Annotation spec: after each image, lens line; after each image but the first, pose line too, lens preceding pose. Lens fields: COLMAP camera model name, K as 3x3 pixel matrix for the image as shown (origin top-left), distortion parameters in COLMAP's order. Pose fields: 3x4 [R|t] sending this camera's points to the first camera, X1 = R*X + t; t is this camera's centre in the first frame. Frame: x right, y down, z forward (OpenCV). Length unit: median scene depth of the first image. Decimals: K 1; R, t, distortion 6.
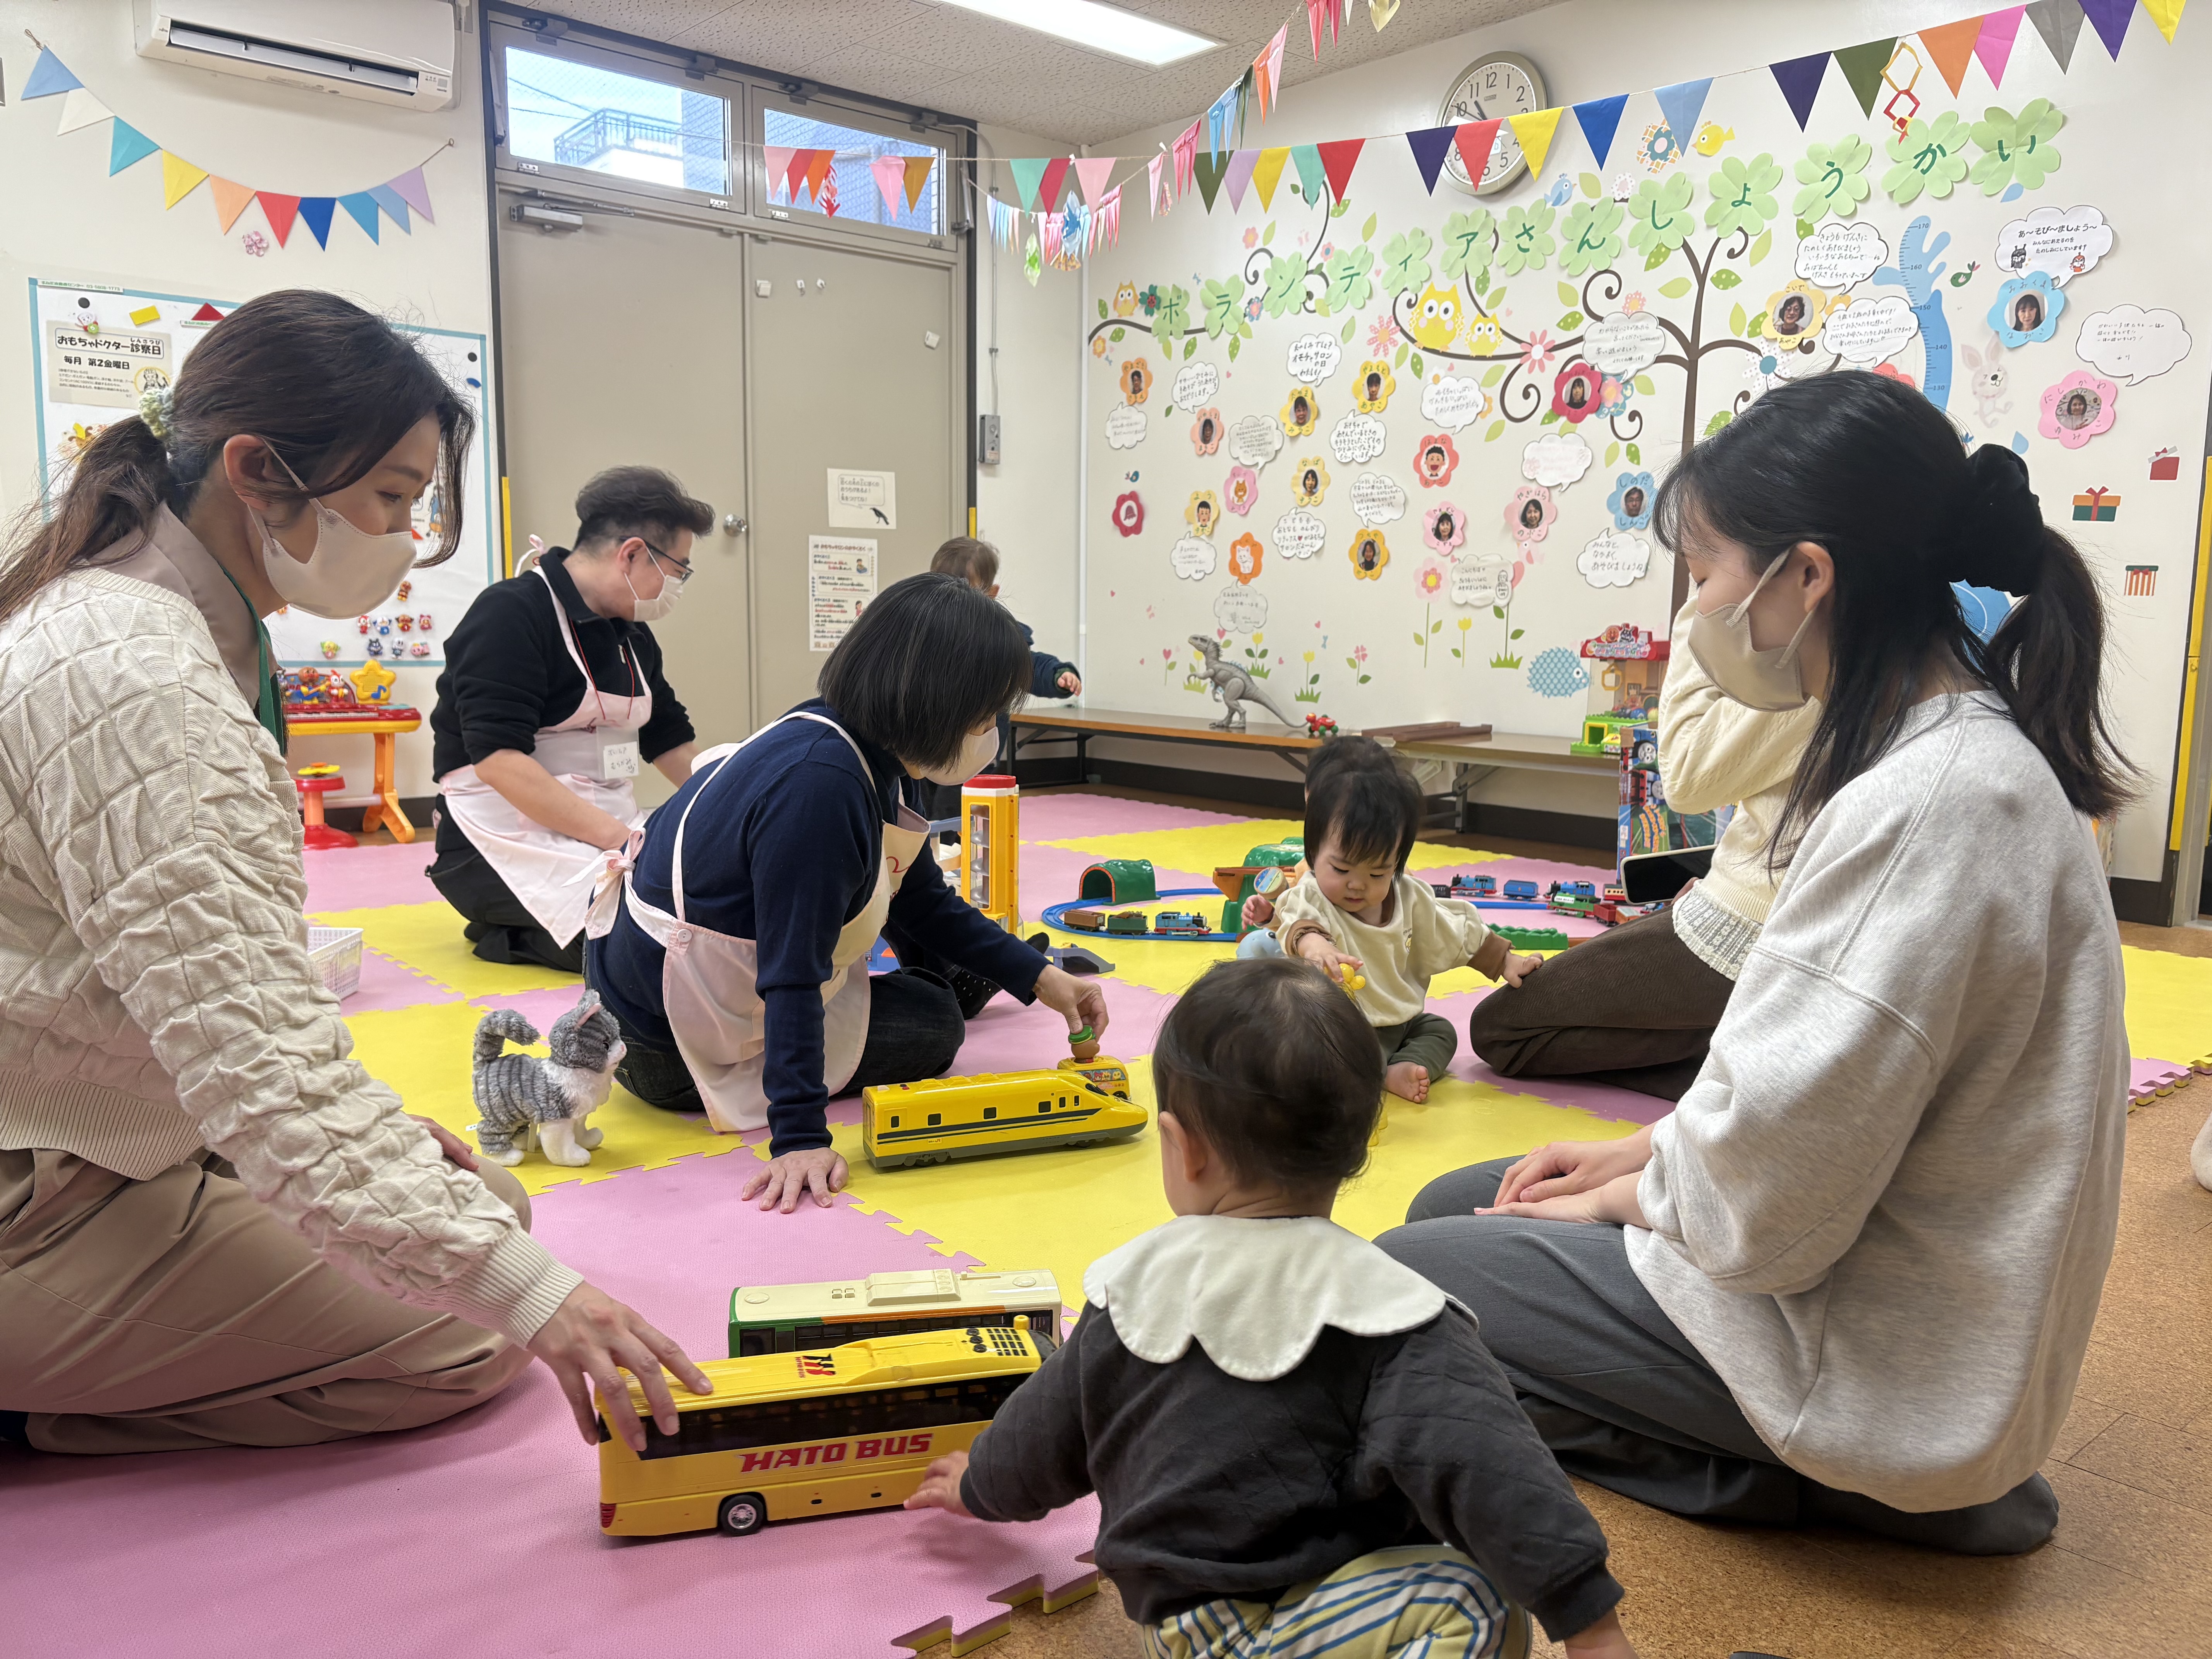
lens RADIAL K [[1668.1, 0, 1106.0], [0, 1668.1, 829.5], [0, 0, 1]] dist [0.002185, -0.000355]
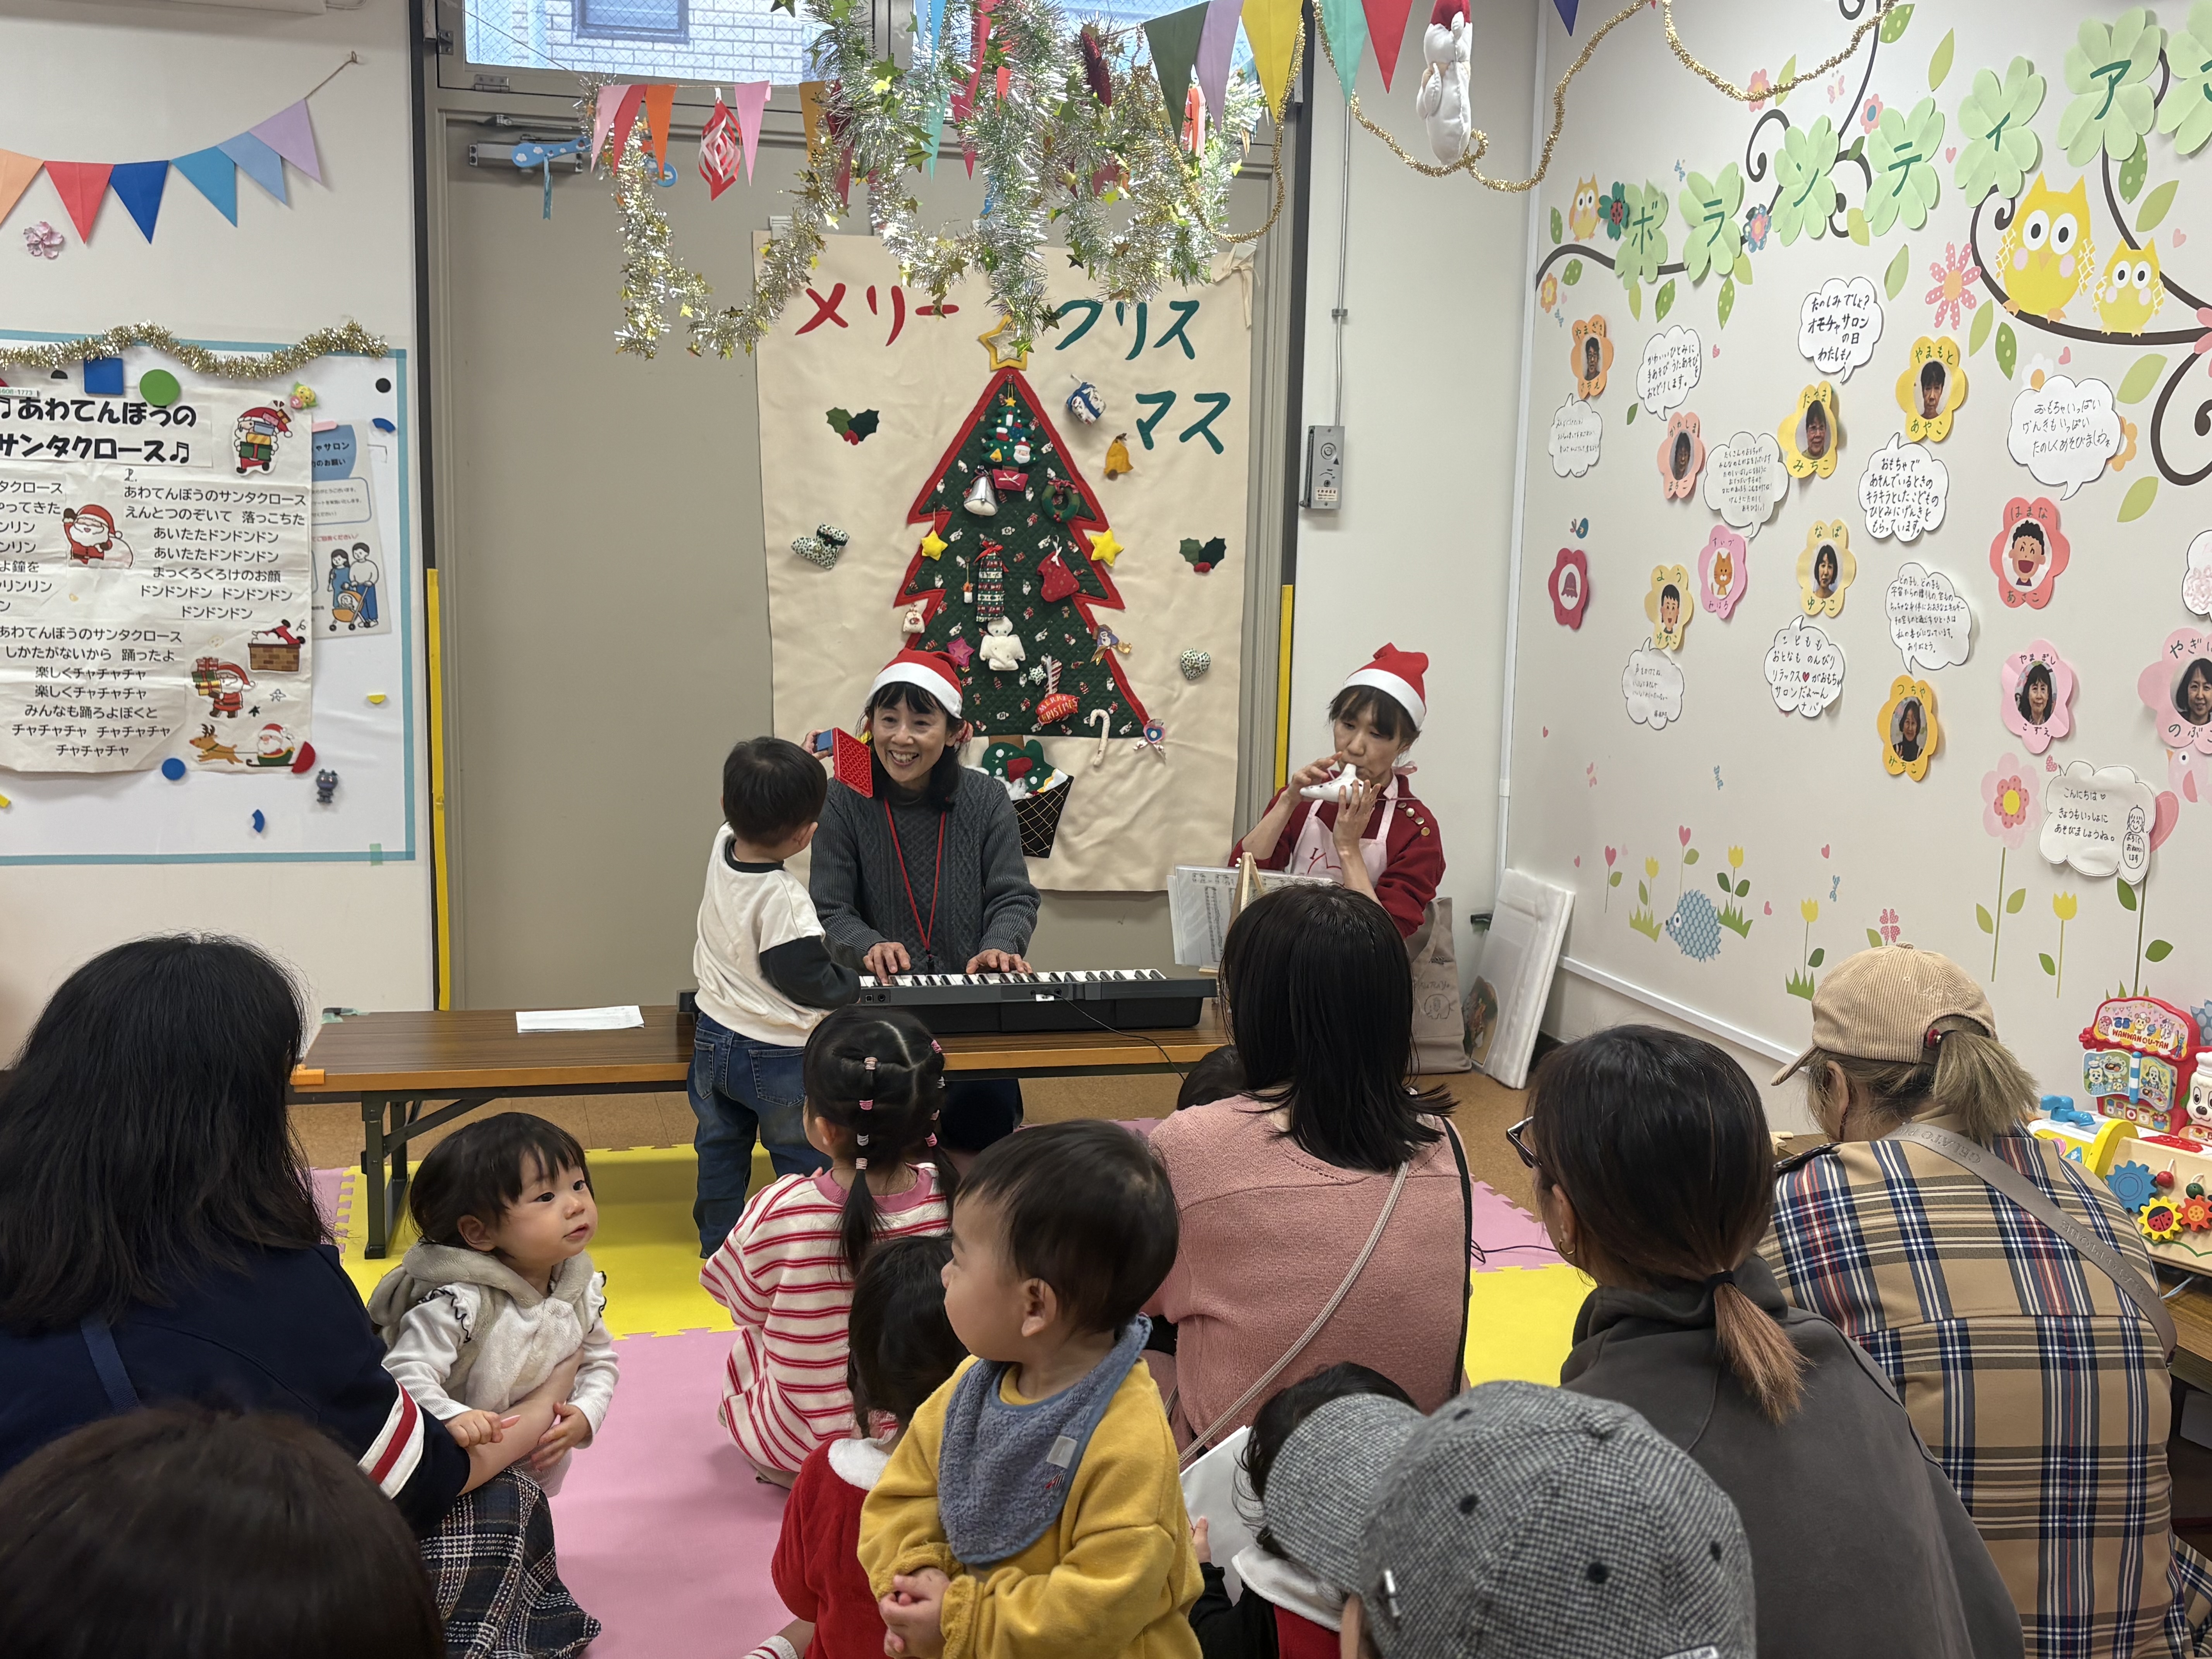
lens RADIAL K [[2232.8, 0, 1106.0], [0, 2232.8, 829.5], [0, 0, 1]] dist [-0.078304, 0.220579]
pose [[0.897444, 0.069944, -0.435548, 0.233035], [-0.070280, 0.997409, 0.015360, -0.129656], [0.435494, 0.016825, 0.900034, 0.314262]]
